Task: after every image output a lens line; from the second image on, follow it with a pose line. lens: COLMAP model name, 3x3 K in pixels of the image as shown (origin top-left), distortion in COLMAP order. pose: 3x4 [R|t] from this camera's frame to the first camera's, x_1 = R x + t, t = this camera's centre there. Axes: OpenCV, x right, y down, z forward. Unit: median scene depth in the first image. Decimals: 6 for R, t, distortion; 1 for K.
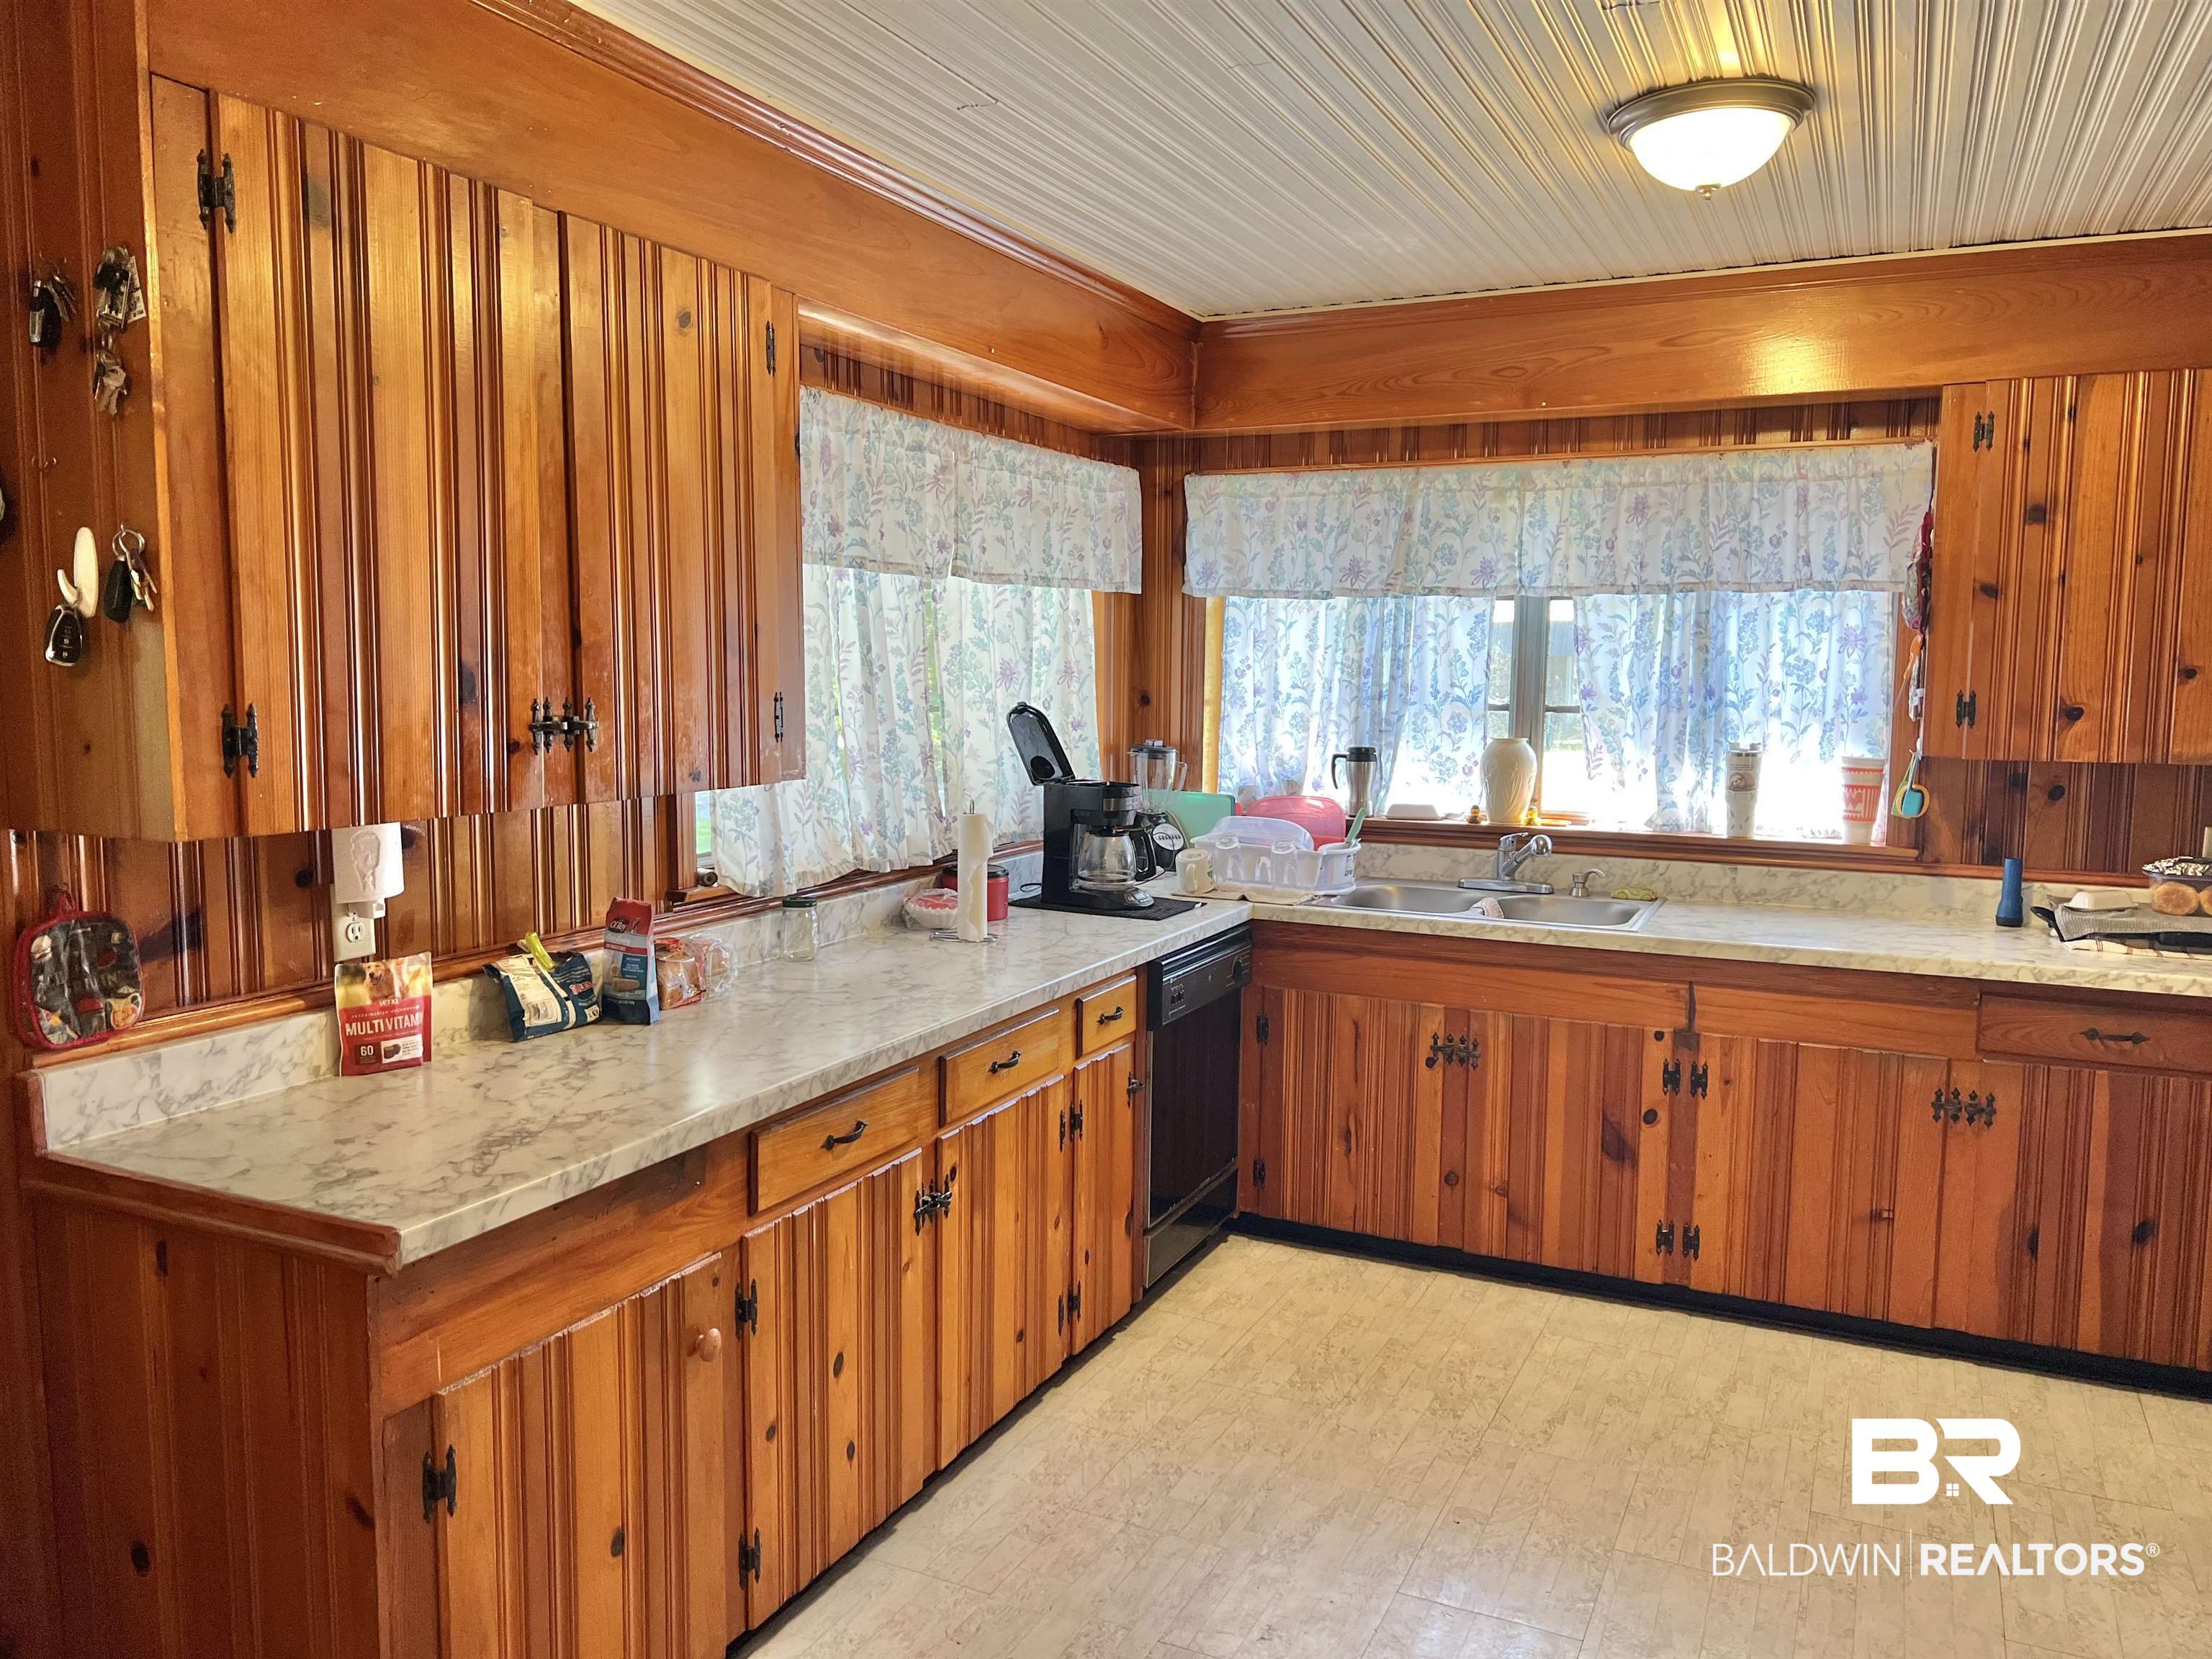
lens RADIAL K [[1657.6, 0, 1106.0], [0, 1657.6, 842.4], [0, 0, 1]] dist [0.103373, -0.213783]
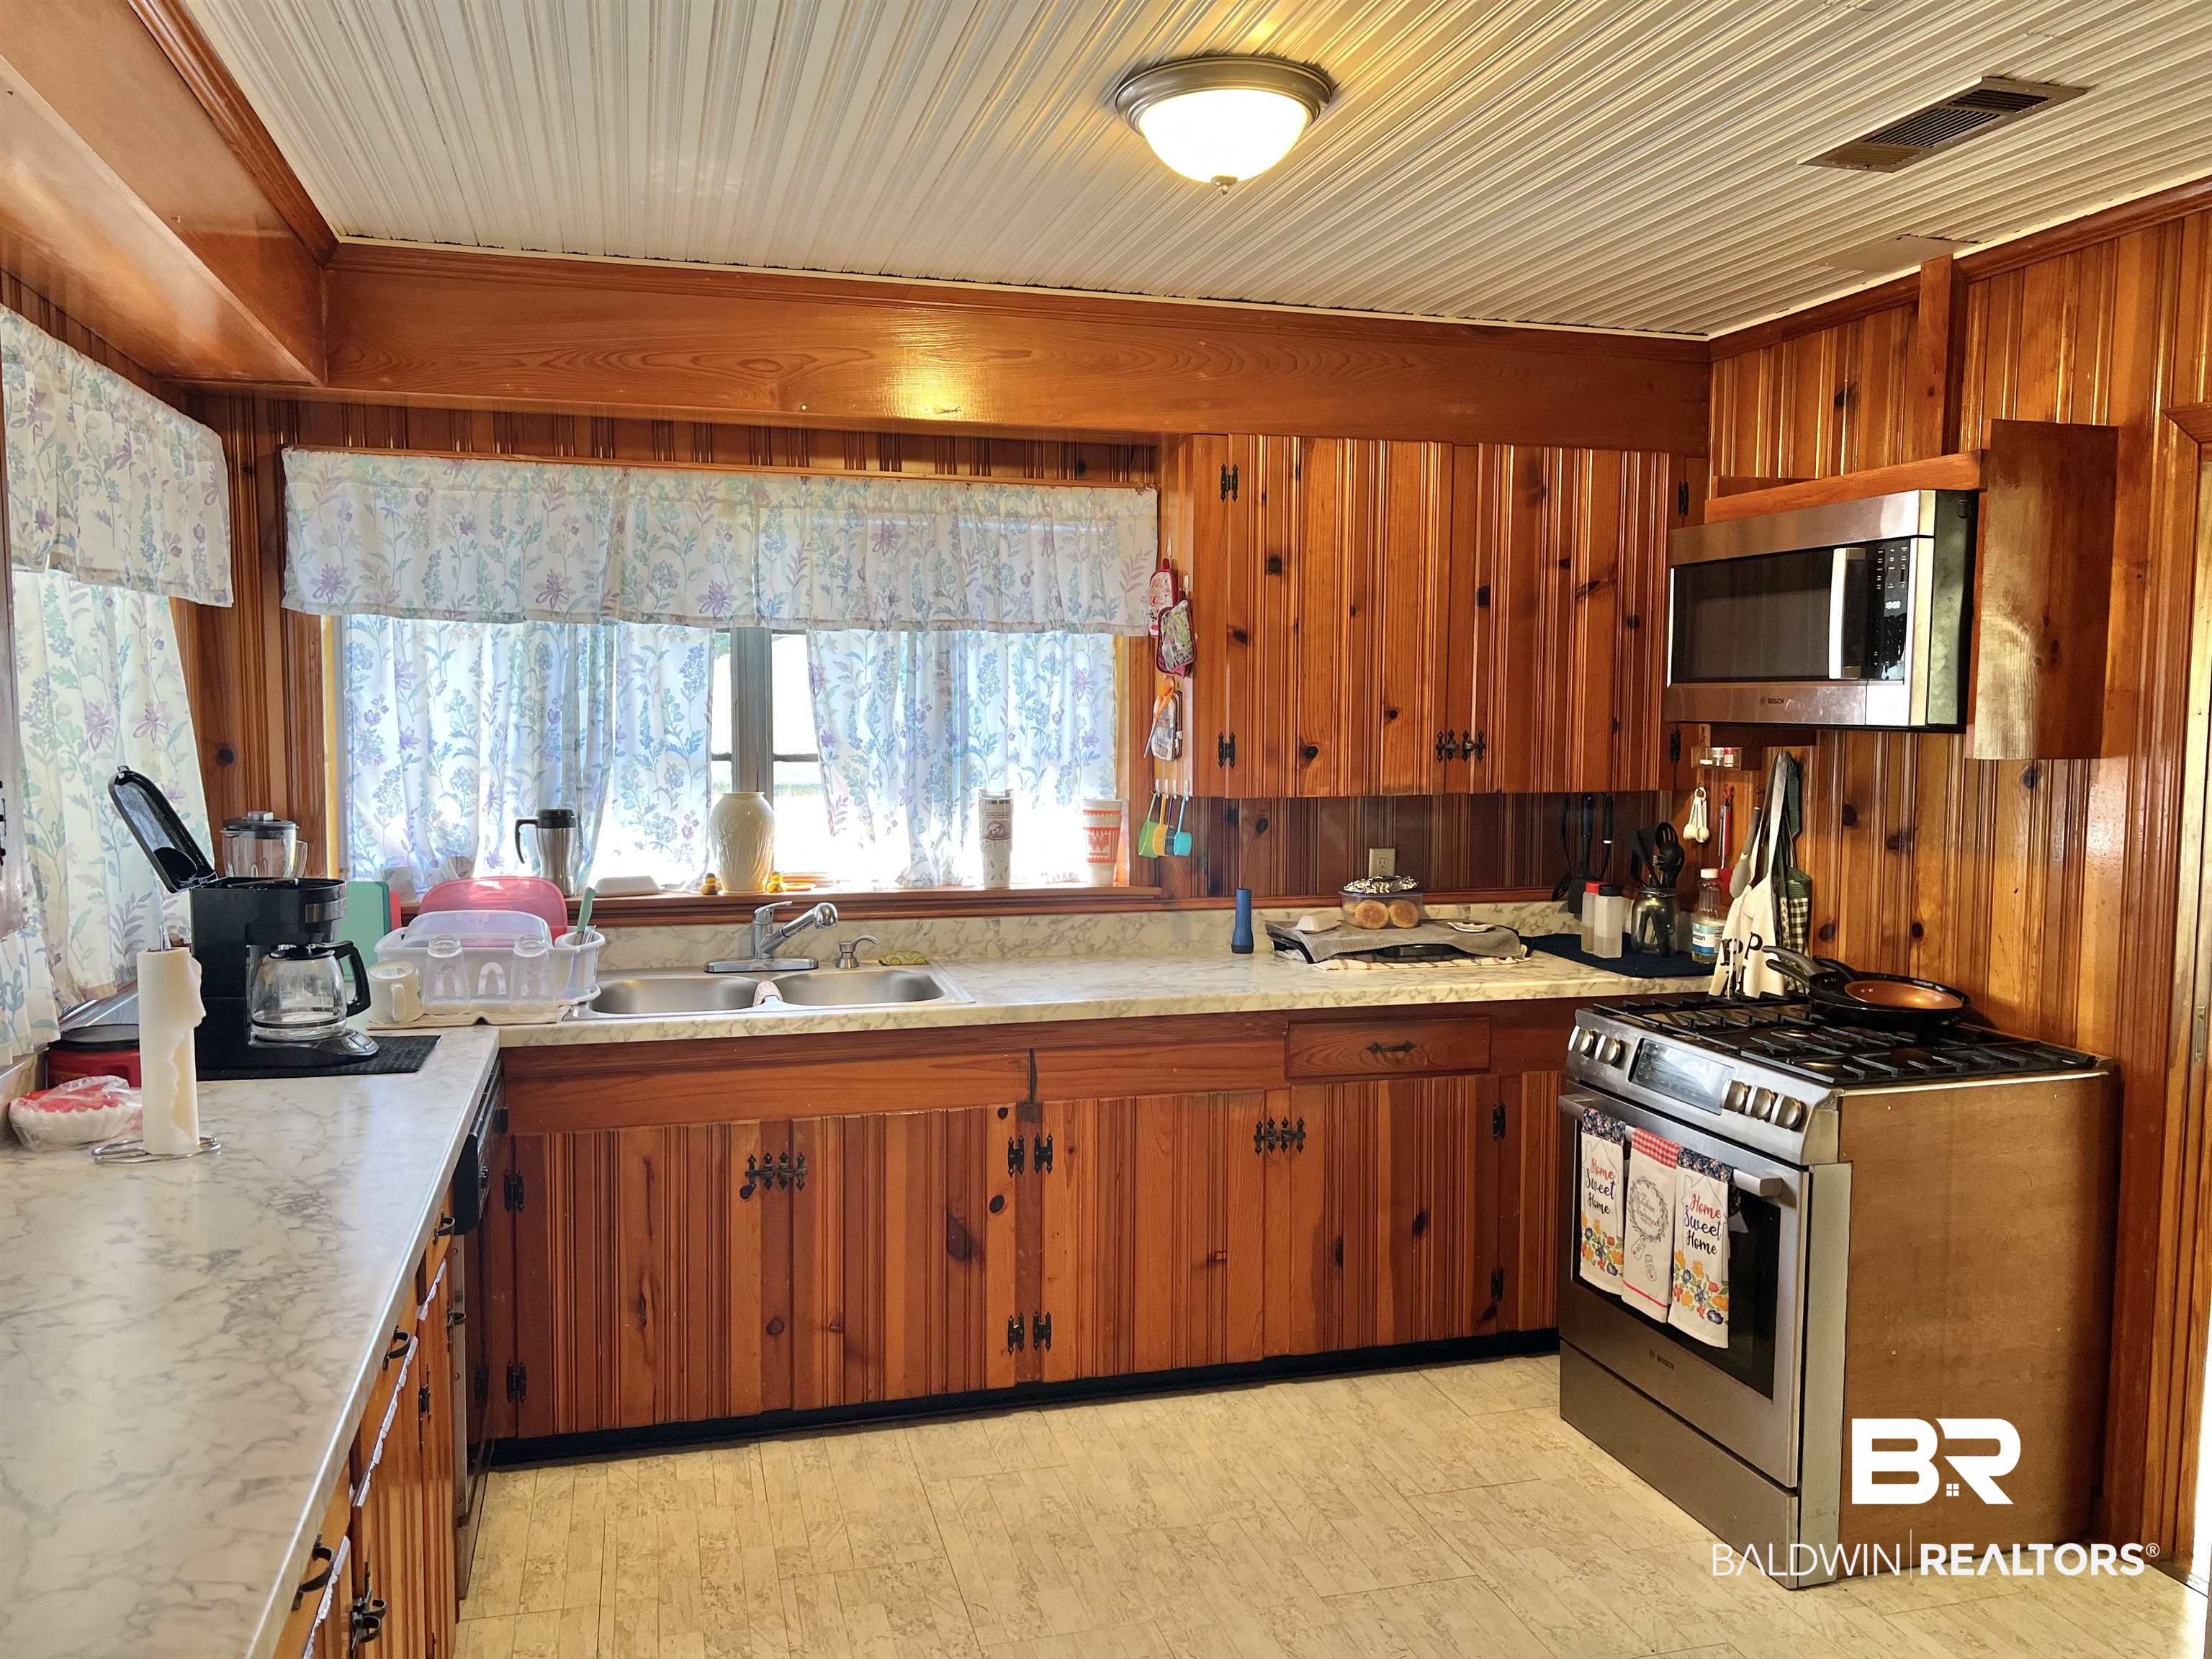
lens RADIAL K [[1656.1, 0, 1110.4], [0, 1656.1, 836.5], [0, 0, 1]] dist [0.083701, -0.111015]
pose [[0.752821, -0.056534, 0.655793, -0.206459], [0.072703, 0.997350, 0.002519, -0.032548], [-0.654197, 0.045782, 0.754937, 0.264934]]
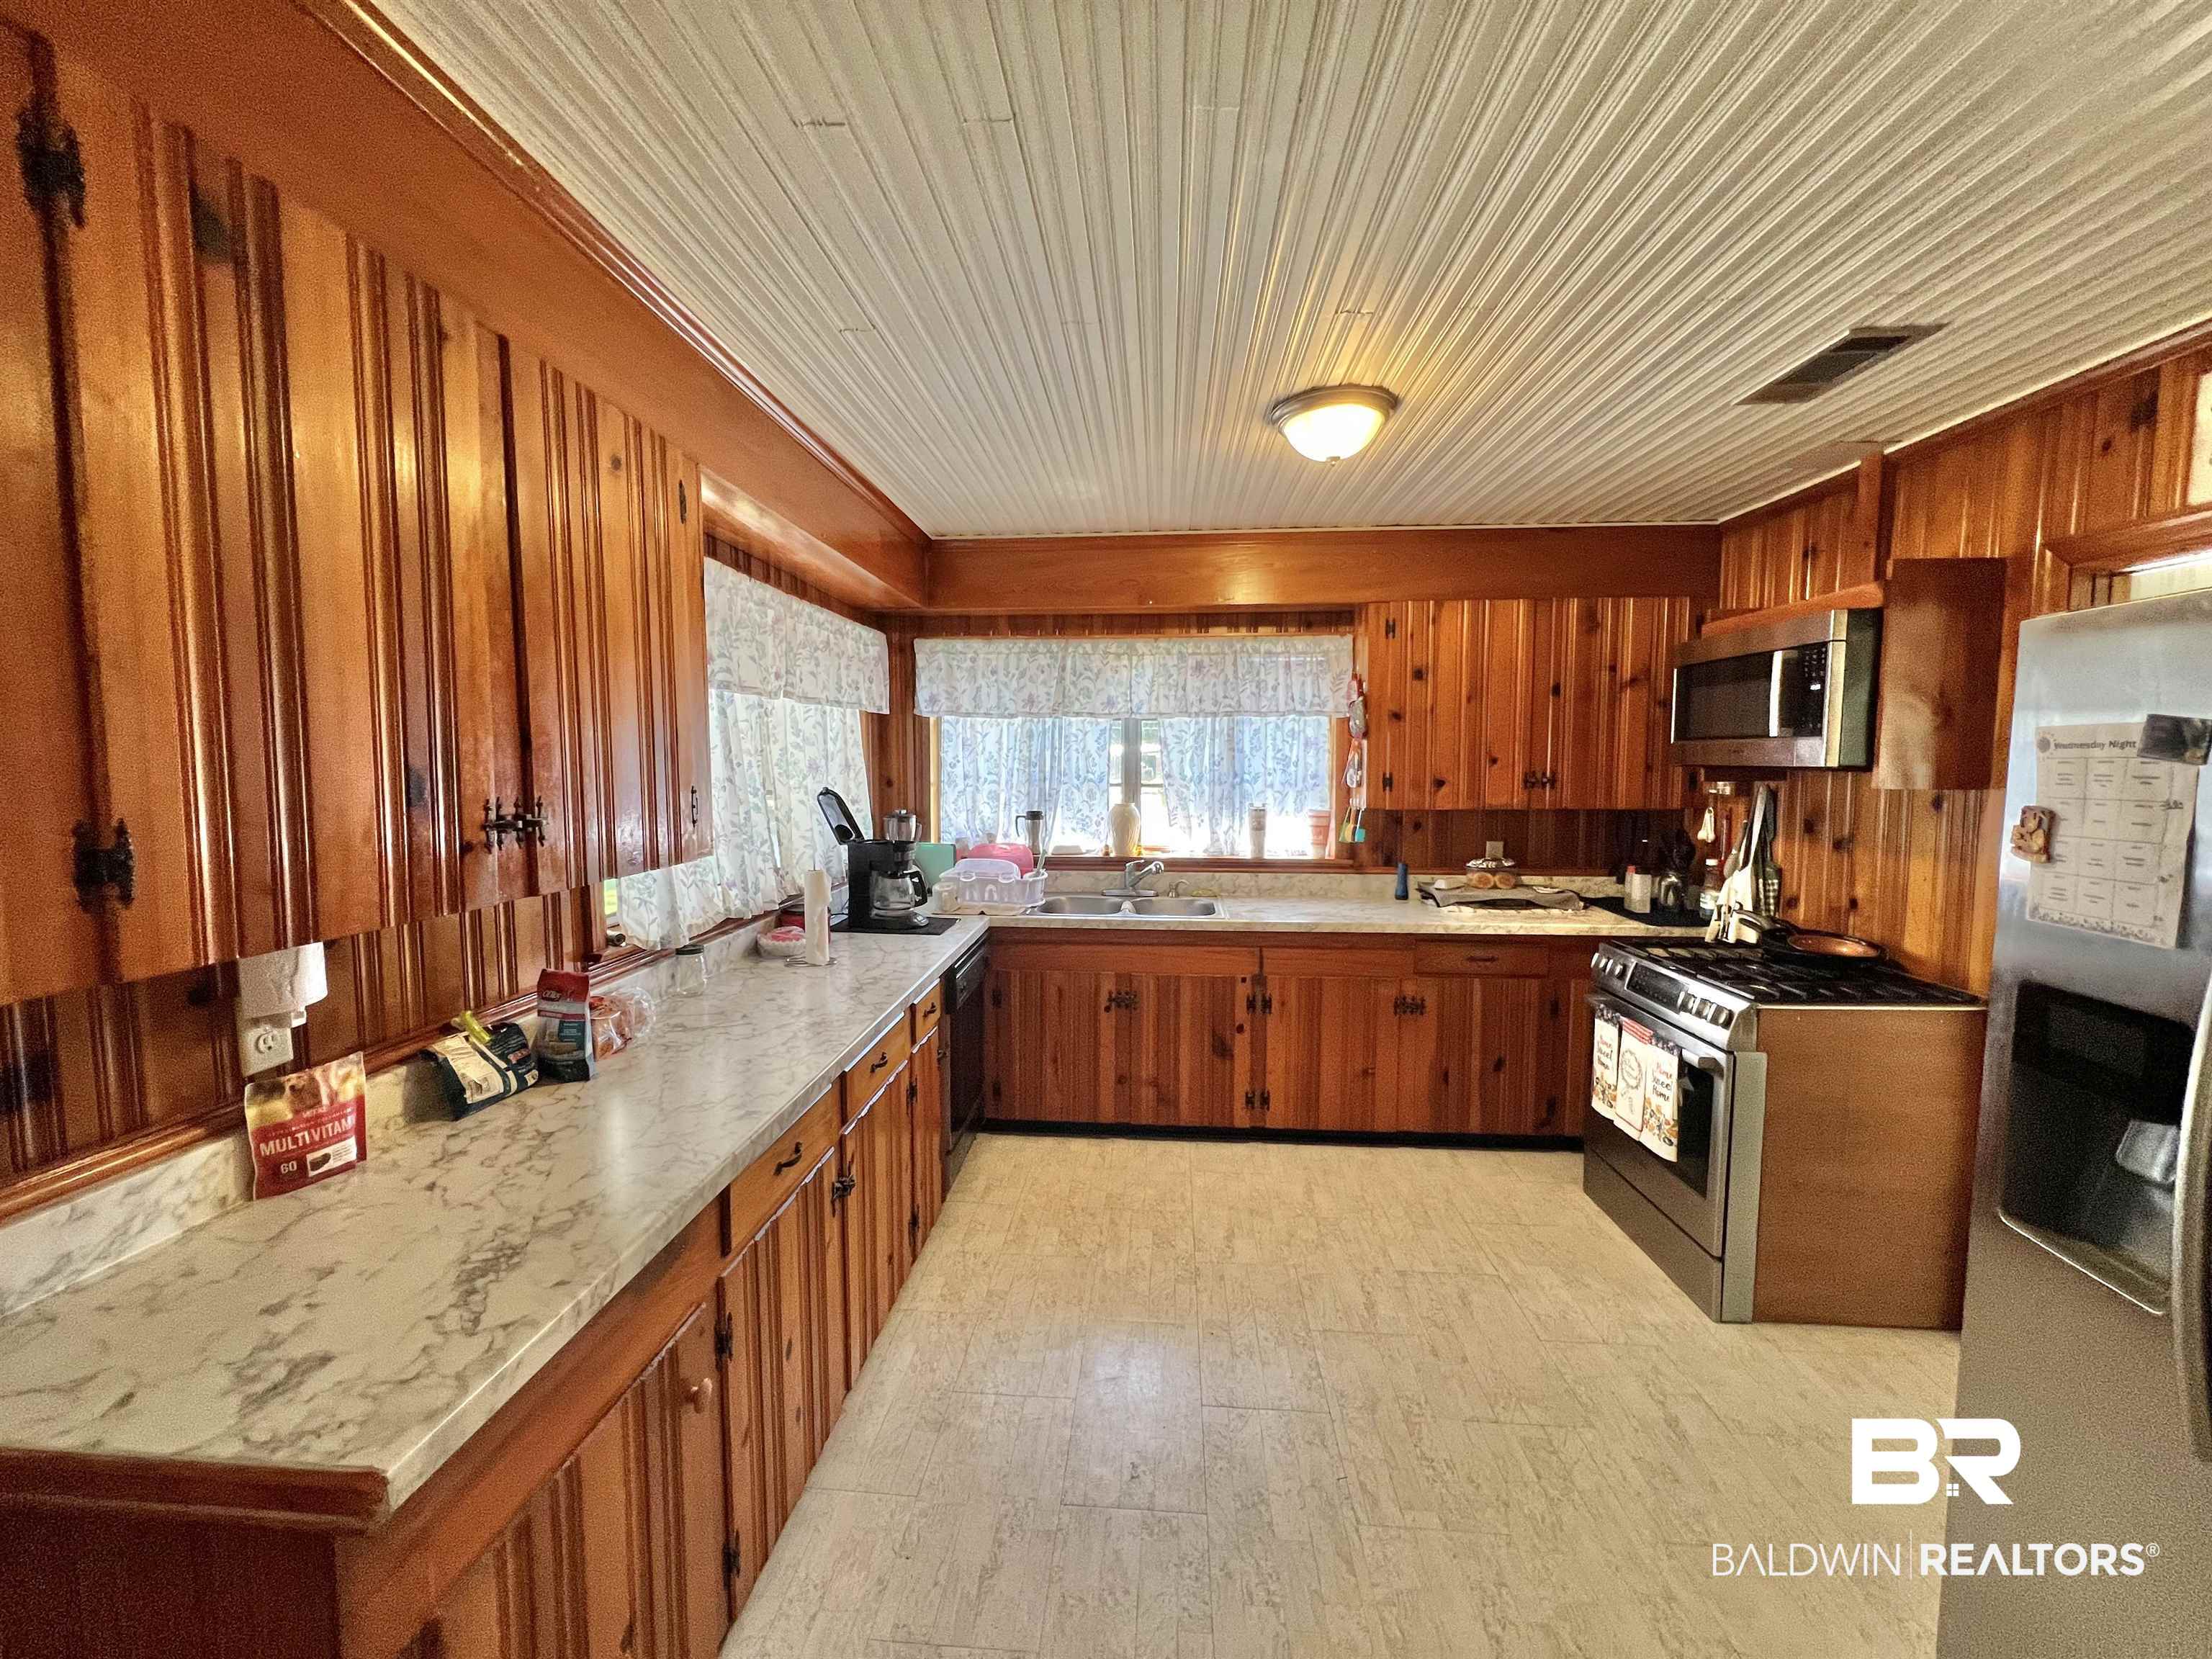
lens RADIAL K [[883.4, 0, 1102.2], [0, 883.4, 826.8], [0, 0, 1]] dist [-0.003028, 0.000730]
pose [[0.931719, -0.036135, 0.361378, -0.112192], [0.047502, 0.998615, -0.022618, -0.023338], [-0.360060, 0.038240, 0.932145, 0.218146]]
